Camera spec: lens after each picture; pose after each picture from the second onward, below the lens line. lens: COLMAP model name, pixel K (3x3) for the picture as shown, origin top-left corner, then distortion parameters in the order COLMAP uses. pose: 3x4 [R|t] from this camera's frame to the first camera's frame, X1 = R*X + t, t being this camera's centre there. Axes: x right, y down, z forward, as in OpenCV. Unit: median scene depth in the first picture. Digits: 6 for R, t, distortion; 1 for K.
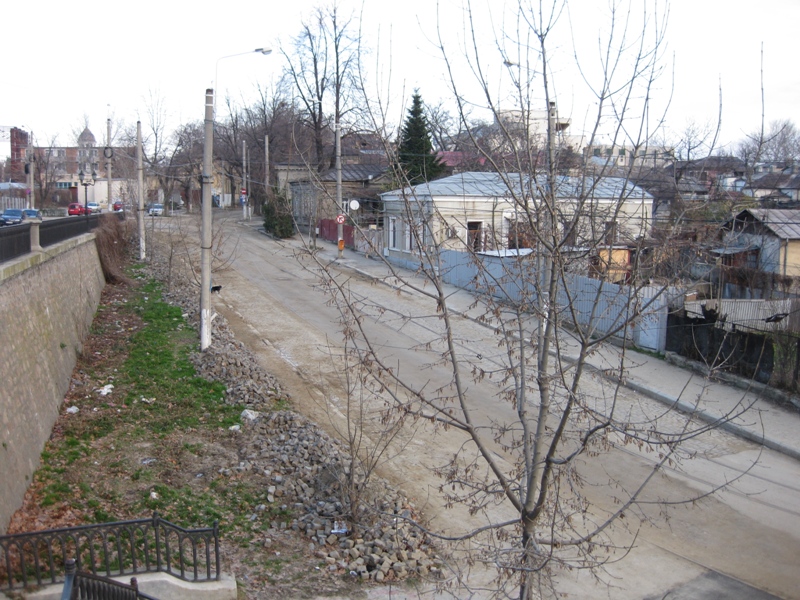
lens RADIAL K [[818.8, 0, 400.0], [0, 818.8, 300.0], [0, 0, 1]] dist [-0.170500, 0.123444]
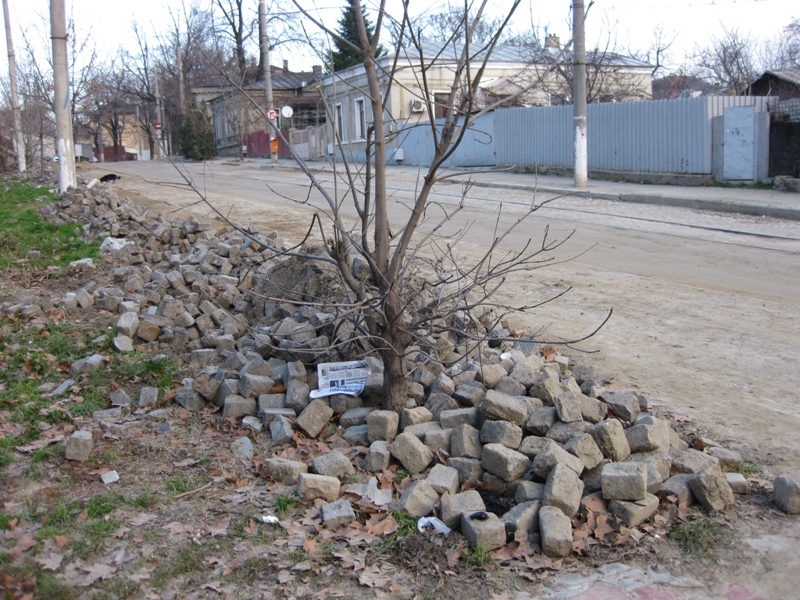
lens RADIAL K [[818.8, 0, 400.0], [0, 818.8, 300.0], [0, 0, 1]] dist [-0.170500, 0.123444]
pose [[0.995090, -0.062616, 0.076653, -0.072031], [0.060178, 0.997618, 0.033713, 0.241128], [-0.078581, -0.028935, 0.996488, 0.698389]]
